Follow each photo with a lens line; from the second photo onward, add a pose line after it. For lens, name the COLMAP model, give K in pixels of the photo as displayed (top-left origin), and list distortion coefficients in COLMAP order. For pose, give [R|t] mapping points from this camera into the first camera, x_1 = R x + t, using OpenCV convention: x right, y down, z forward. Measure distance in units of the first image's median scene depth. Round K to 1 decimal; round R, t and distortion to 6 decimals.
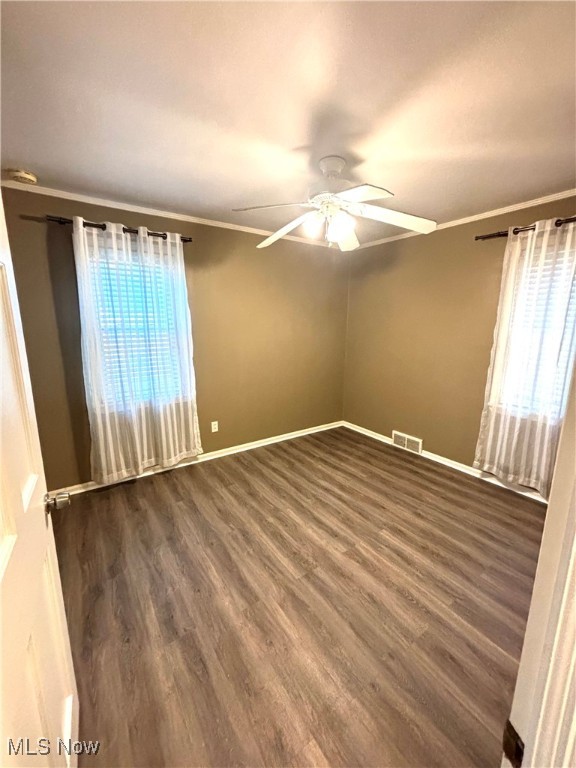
lens RADIAL K [[311.0, 0, 288.0], [0, 311.0, 384.0], [0, 0, 1]] dist [0.000734, -0.000041]
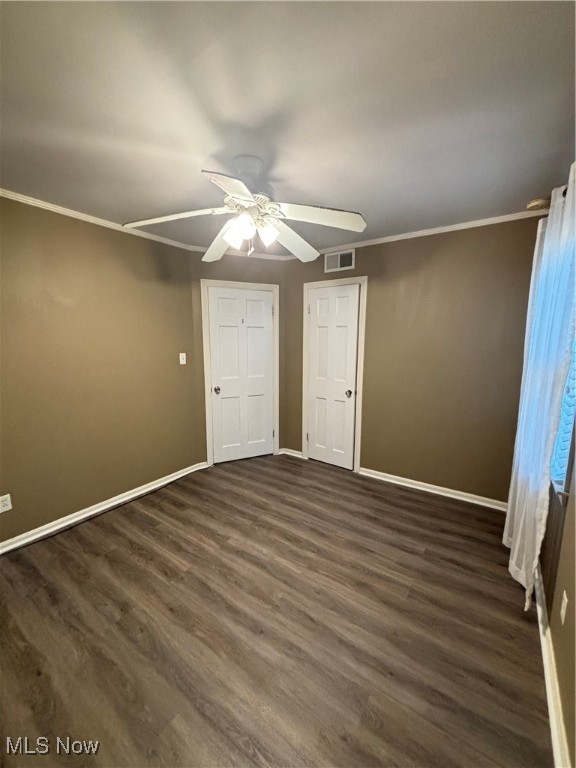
lens RADIAL K [[311.0, 0, 288.0], [0, 311.0, 384.0], [0, 0, 1]] dist [0.000734, -0.000041]
pose [[-0.937107, 0.045729, -0.346033, 0.329535], [-0.072689, 0.944077, 0.321614, -0.356623], [0.341389, 0.326540, -0.881377, 1.787096]]
